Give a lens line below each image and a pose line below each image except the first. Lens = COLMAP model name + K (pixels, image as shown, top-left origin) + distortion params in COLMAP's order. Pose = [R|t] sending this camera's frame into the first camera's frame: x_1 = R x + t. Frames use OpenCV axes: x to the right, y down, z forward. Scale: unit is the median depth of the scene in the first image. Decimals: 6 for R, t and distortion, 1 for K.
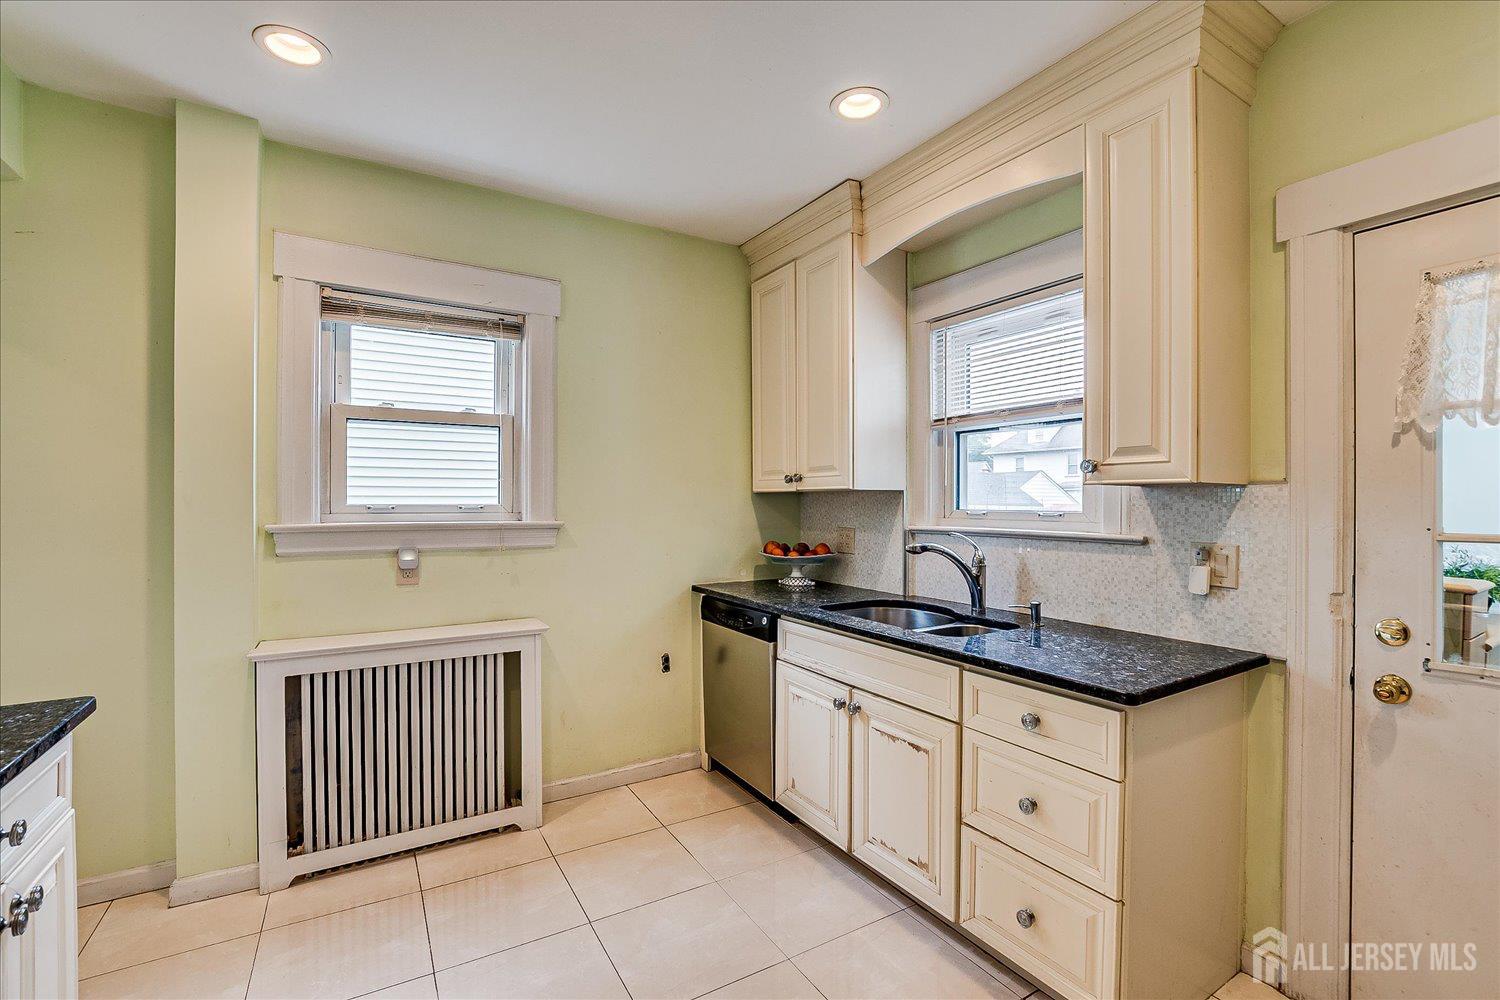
lens RADIAL K [[656.9, 0, 744.5], [0, 656.9, 505.3], [0, 0, 1]] dist [-0.026429, 0.005962]
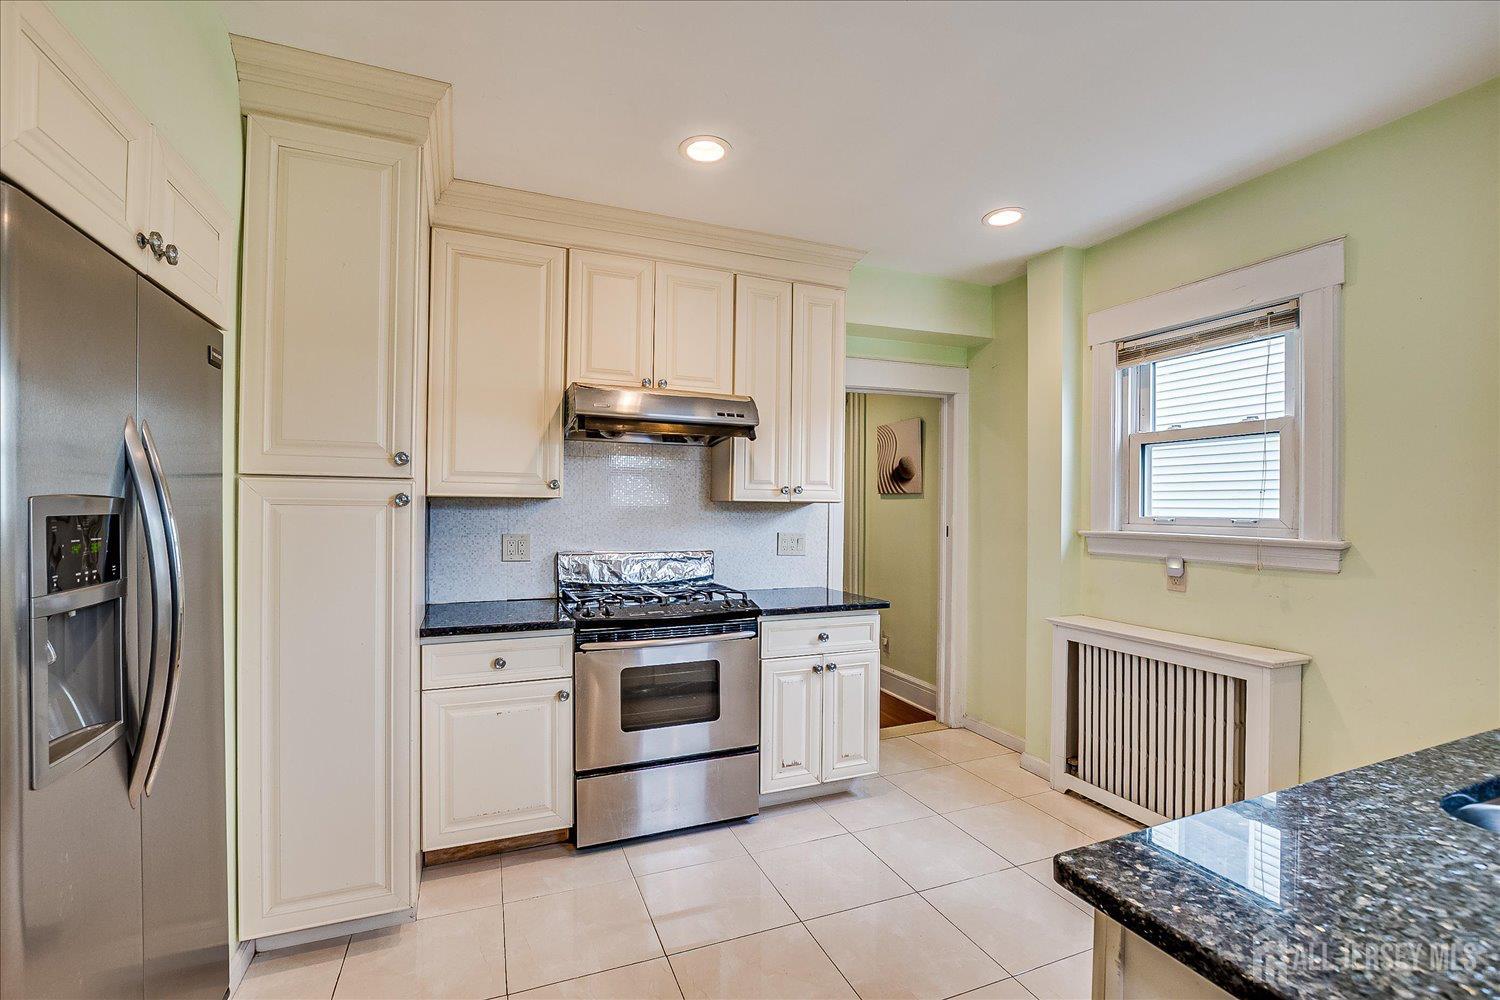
lens RADIAL K [[656.9, 0, 744.5], [0, 656.9, 505.3], [0, 0, 1]] dist [-0.026429, 0.005962]
pose [[-0.152081, -0.006631, -0.988346, 0.660487], [-0.014020, 0.999891, -0.004552, -0.005902], [0.988269, 0.013164, -0.152157, 0.452530]]
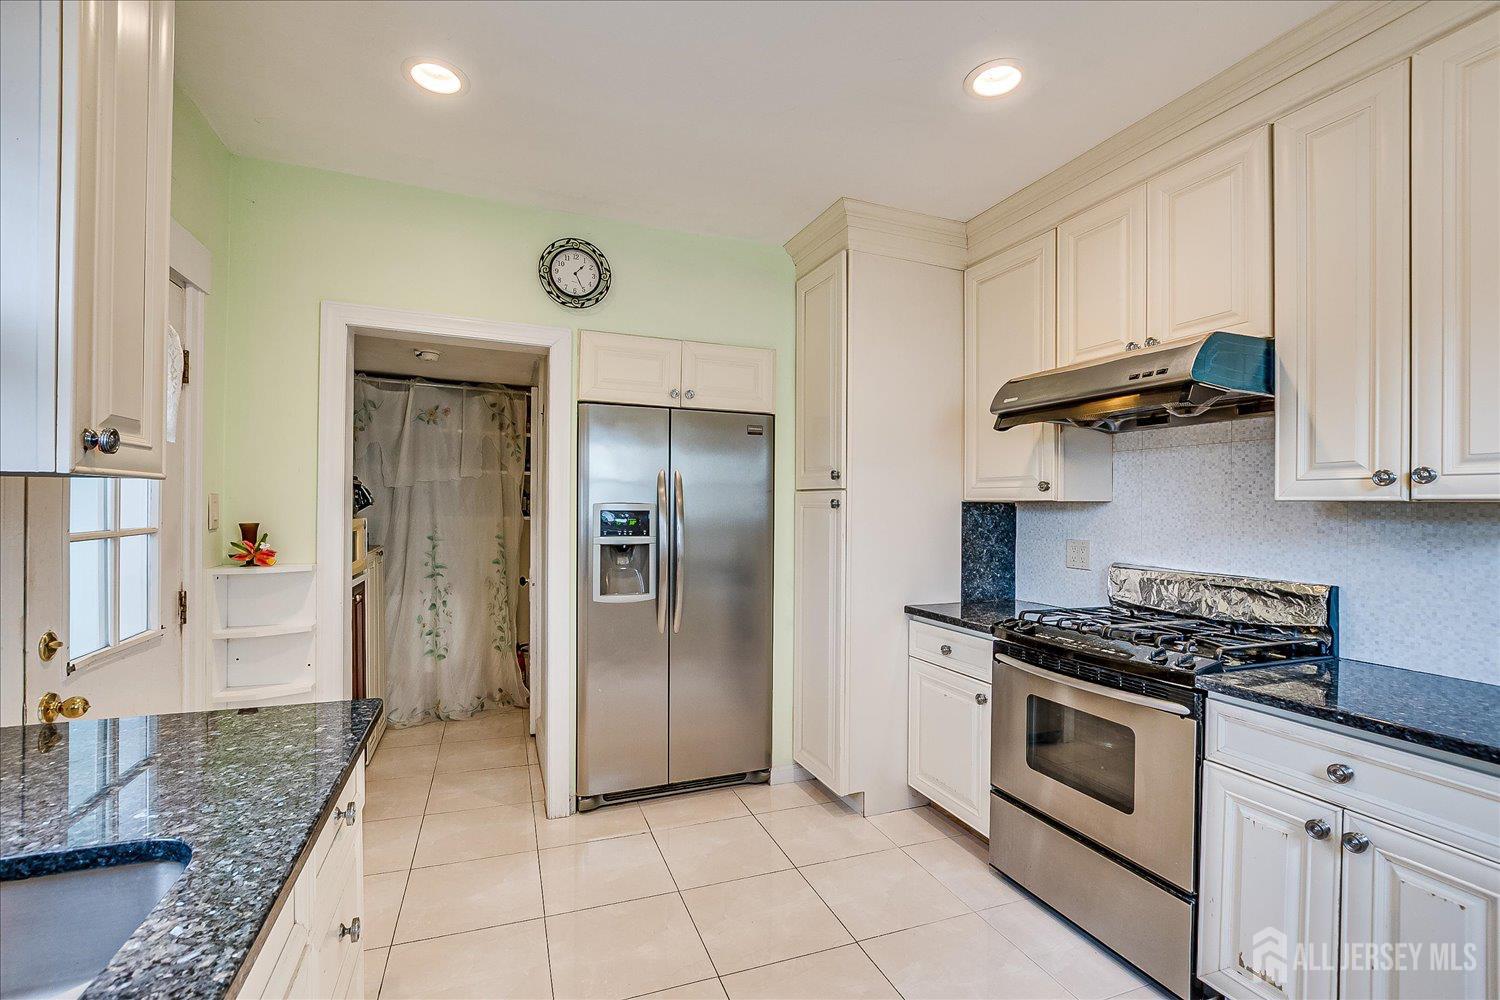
lens RADIAL K [[656.9, 0, 744.5], [0, 656.9, 505.3], [0, 0, 1]] dist [-0.026429, 0.005962]
pose [[-0.984210, -0.012153, 0.176587, -0.075259], [-0.011545, 0.999923, 0.004472, -0.010499], [-0.176628, 0.002362, -0.984275, 1.044948]]
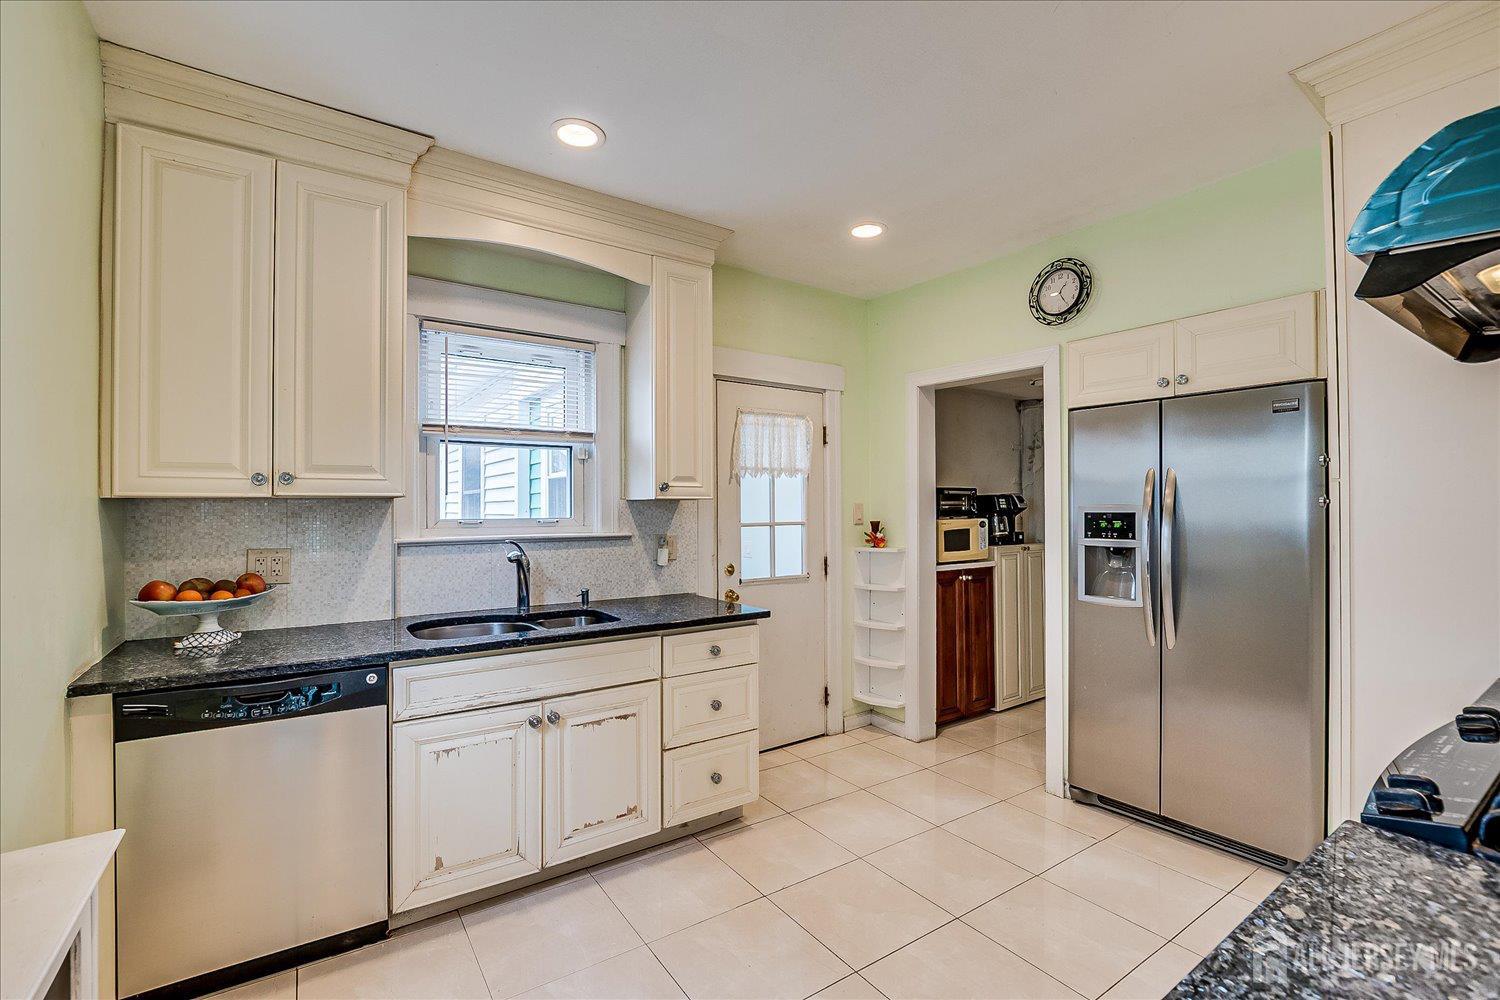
lens RADIAL K [[656.9, 0, 744.5], [0, 656.9, 505.3], [0, 0, 1]] dist [-0.026429, 0.005962]
pose [[-0.058224, 0.001075, 0.998303, -0.732633], [0.007970, 0.999968, -0.000612, -0.010757], [-0.998272, 0.007921, -0.058230, 0.656470]]
